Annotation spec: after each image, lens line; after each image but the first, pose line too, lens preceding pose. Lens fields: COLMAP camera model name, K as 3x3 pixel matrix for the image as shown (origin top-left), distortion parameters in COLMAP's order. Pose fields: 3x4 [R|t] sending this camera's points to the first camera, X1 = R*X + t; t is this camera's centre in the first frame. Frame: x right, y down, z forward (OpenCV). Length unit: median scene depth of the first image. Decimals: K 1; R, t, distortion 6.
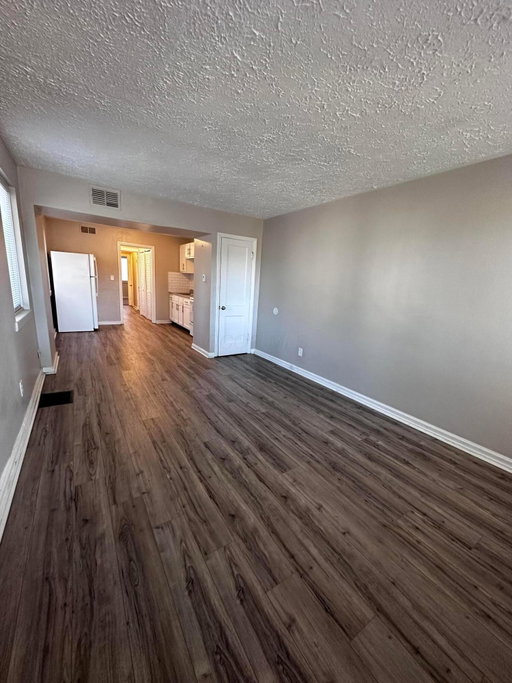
lens RADIAL K [[272.9, 0, 256.6], [0, 272.9, 342.0], [0, 0, 1]] dist [-0.003066, 0.000541]
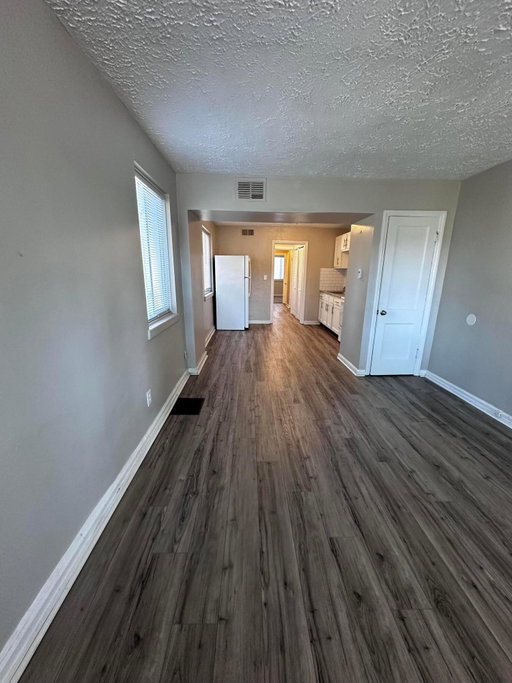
lens RADIAL K [[272.9, 0, 255.1], [0, 272.9, 341.9], [0, 0, 1]] dist [-0.003066, 0.000541]
pose [[0.849382, 0.081567, -0.521438, -0.035019], [-0.073730, 0.996635, 0.035800, -0.066641], [0.522604, 0.008037, 0.852538, 0.262700]]
